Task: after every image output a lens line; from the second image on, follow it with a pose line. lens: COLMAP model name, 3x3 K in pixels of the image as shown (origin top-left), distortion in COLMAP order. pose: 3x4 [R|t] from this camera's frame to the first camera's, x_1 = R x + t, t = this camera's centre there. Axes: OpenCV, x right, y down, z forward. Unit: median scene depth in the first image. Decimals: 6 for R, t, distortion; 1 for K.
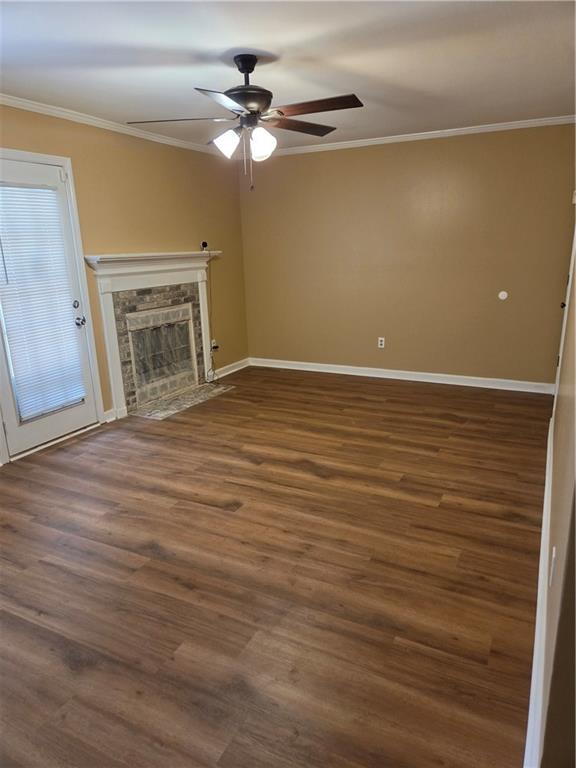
lens RADIAL K [[517.9, 0, 290.8], [0, 517.9, 388.1], [0, 0, 1]] dist [0.063132, -0.041794]
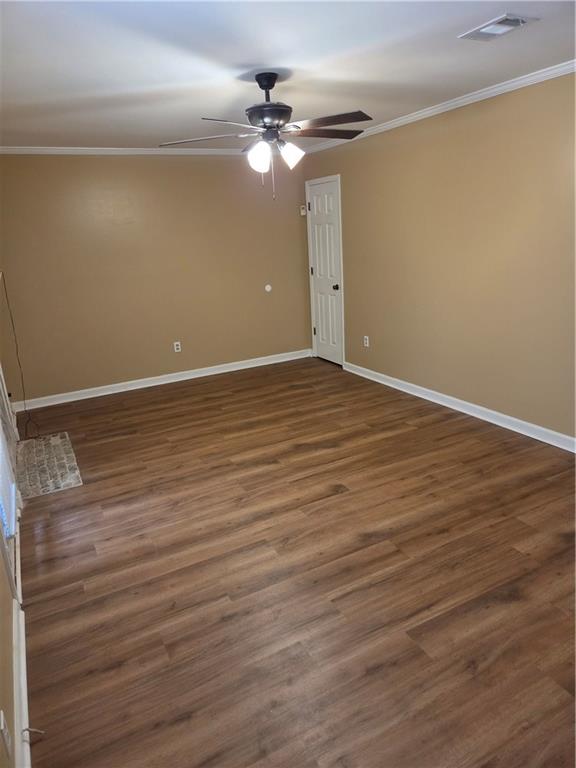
lens RADIAL K [[517.9, 0, 290.7], [0, 517.9, 383.8], [0, 0, 1]] dist [0.063132, -0.041794]
pose [[0.583473, -0.248863, 0.773063, -0.808027], [0.267967, 0.957578, 0.106012, -0.106178], [-0.766651, 0.145300, 0.625407, 0.310340]]
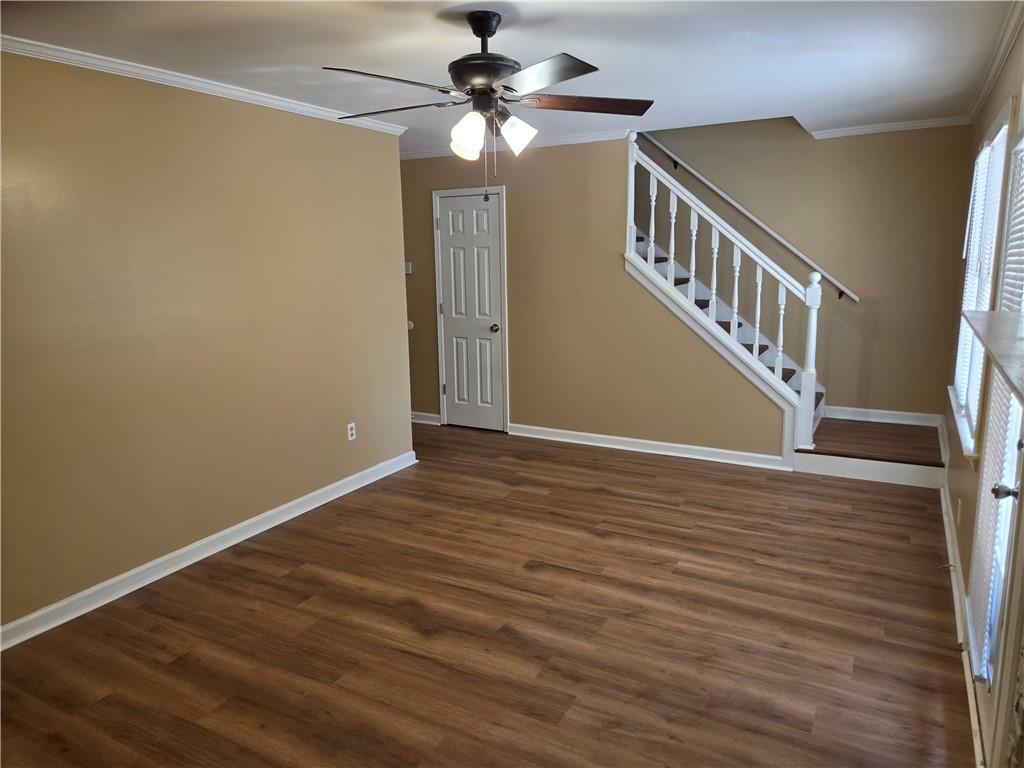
lens RADIAL K [[690.5, 0, 505.6], [0, 690.5, 379.4], [0, 0, 1]] dist [0.063132, -0.041794]
pose [[-0.998002, 0.030793, 0.055169, -0.116344], [0.052050, 0.895670, 0.441663, -0.477680], [-0.035813, 0.443652, -0.895483, 1.607643]]
